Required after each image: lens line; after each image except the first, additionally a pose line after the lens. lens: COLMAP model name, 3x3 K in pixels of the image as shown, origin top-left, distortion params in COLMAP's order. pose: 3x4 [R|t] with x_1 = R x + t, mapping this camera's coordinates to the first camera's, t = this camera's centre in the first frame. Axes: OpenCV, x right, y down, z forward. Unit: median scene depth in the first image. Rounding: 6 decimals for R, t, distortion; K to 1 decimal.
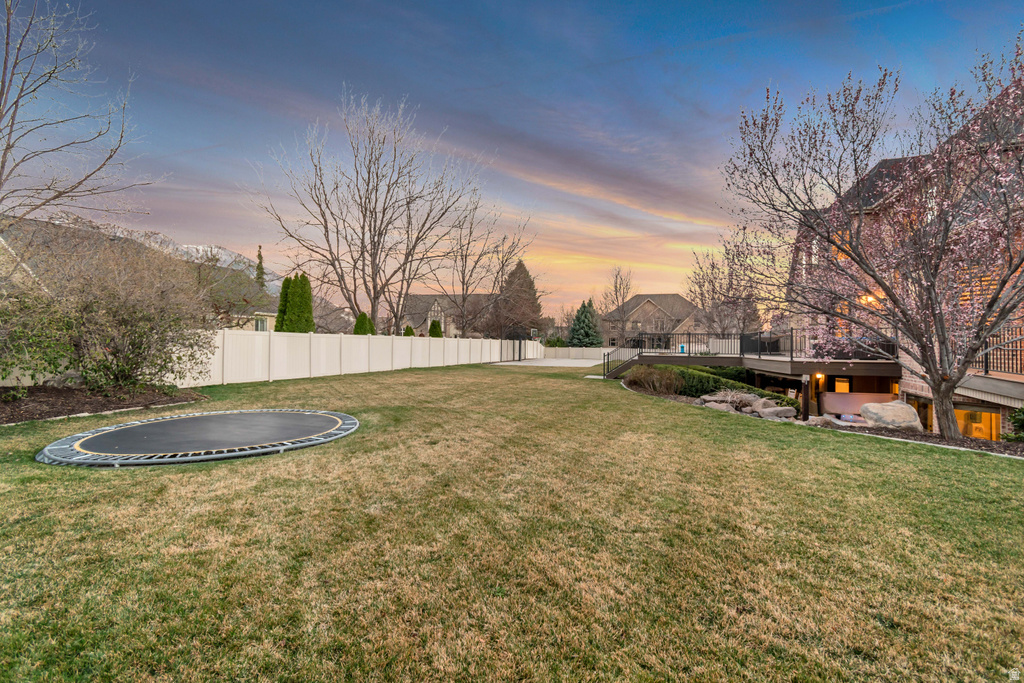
lens RADIAL K [[458.6, 0, 513.9], [0, 458.6, 353.8], [0, 0, 1]] dist [0.001538, 0.000181]
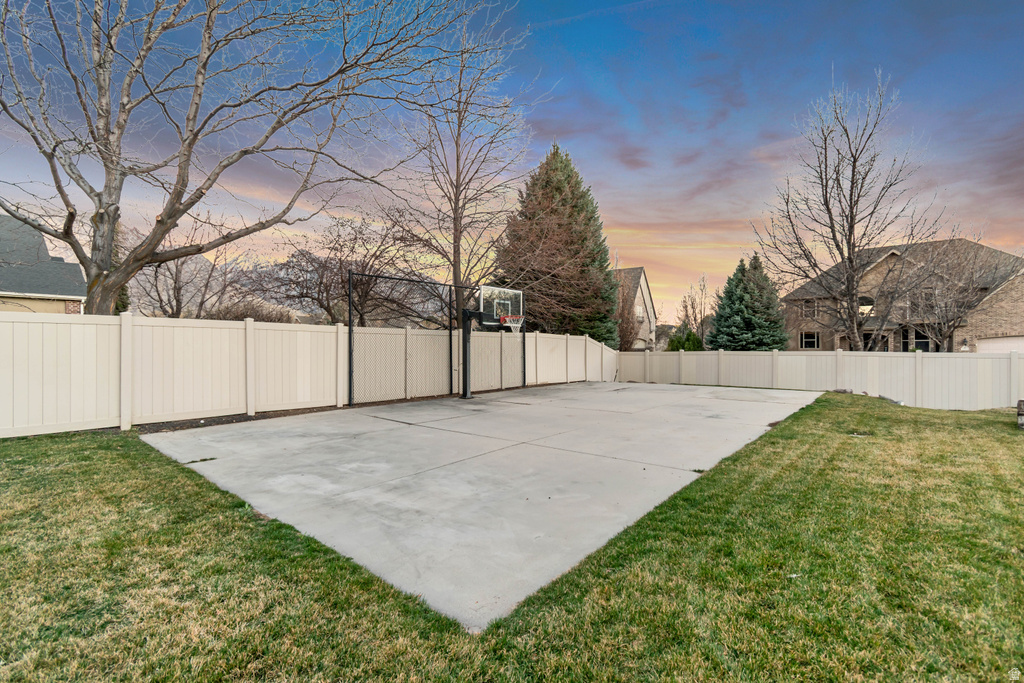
lens RADIAL K [[458.6, 0, 513.9], [0, 458.6, 353.8], [0, 0, 1]] dist [0.001538, 0.000181]
pose [[0.936580, -0.013319, -0.350200, 0.095481], [0.008401, 0.999844, -0.015559, -0.005384], [0.350353, 0.011630, 0.936546, 0.450194]]
